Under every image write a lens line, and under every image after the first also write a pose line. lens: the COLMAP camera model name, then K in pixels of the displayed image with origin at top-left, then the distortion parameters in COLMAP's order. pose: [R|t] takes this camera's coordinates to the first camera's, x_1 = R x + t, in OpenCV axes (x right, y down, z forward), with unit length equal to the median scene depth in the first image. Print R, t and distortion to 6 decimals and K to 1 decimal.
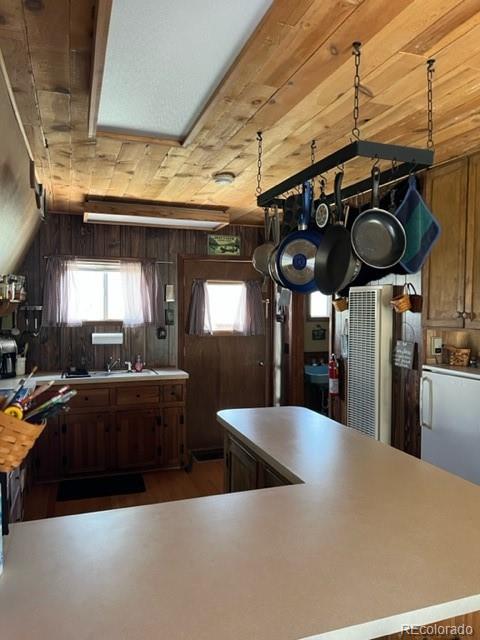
lens RADIAL K [[483.2, 0, 245.0], [0, 483.2, 323.5], [0, 0, 1]] dist [0.046662, -0.046952]
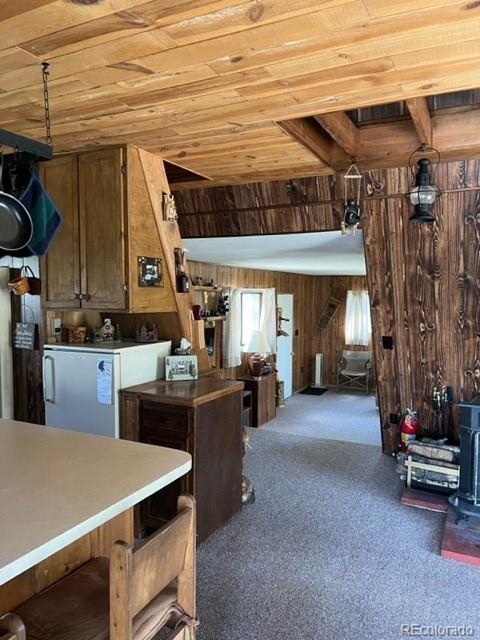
lens RADIAL K [[483.2, 0, 247.4], [0, 483.2, 325.2], [0, 0, 1]] dist [0.046662, -0.046952]
pose [[0.717422, -0.050591, 0.694800, -0.050493], [0.027365, 0.998636, 0.044459, 0.008899], [-0.696101, -0.012883, 0.717828, -0.066212]]
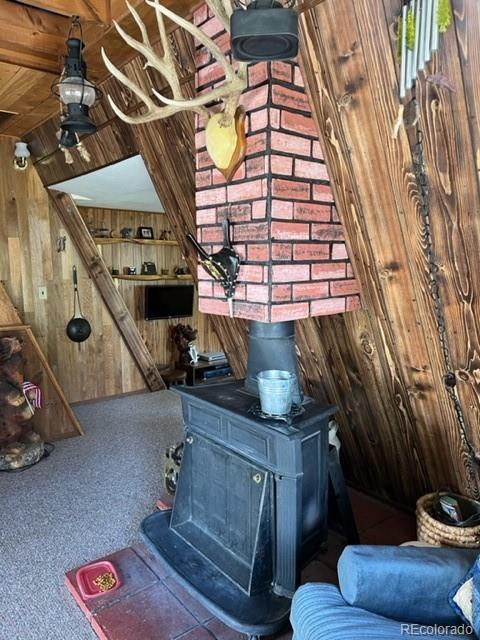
lens RADIAL K [[483.2, 0, 245.4], [0, 483.2, 320.4], [0, 0, 1]] dist [0.046662, -0.046952]
pose [[0.952032, -0.046772, 0.302403, 0.864795], [0.019182, 0.995428, 0.093572, 0.065154], [-0.305397, -0.083283, 0.948576, -0.365529]]
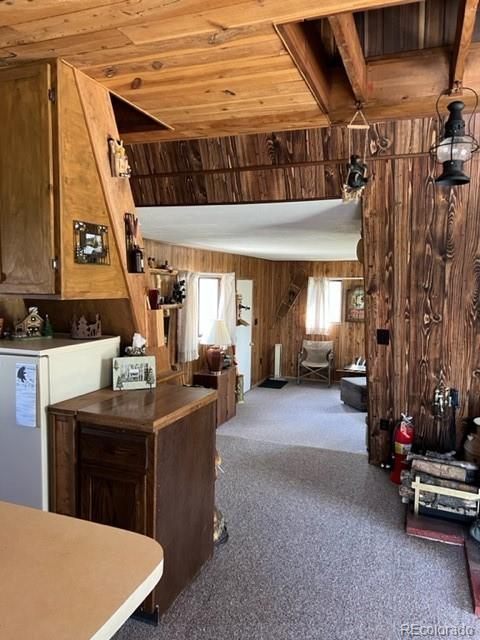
lens RADIAL K [[483.2, 0, 244.6], [0, 483.2, 318.6], [0, 0, 1]] dist [0.046662, -0.046952]
pose [[0.642105, -0.058145, 0.764409, 0.087690], [0.018831, 0.998015, 0.060096, 0.011148], [-0.766386, -0.024193, 0.641925, 0.142977]]
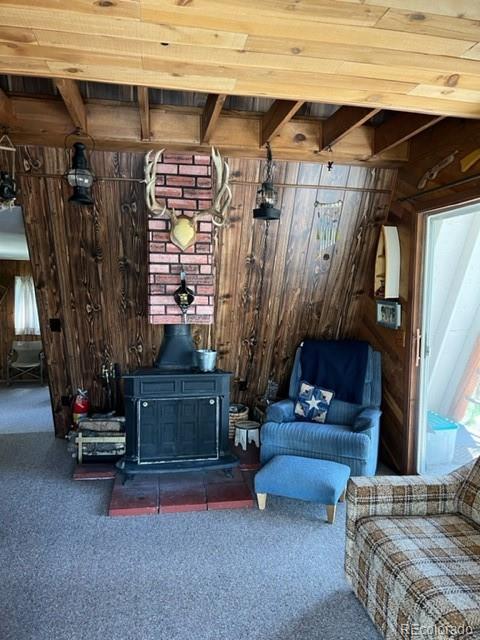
lens RADIAL K [[483.2, 0, 245.5], [0, 483.2, 325.6], [0, 0, 1]] dist [0.046662, -0.046952]
pose [[0.163041, -0.085004, 0.982951, -0.069874], [0.026003, 0.996306, 0.081846, 0.031998], [-0.986277, 0.012215, 0.164649, -0.107502]]
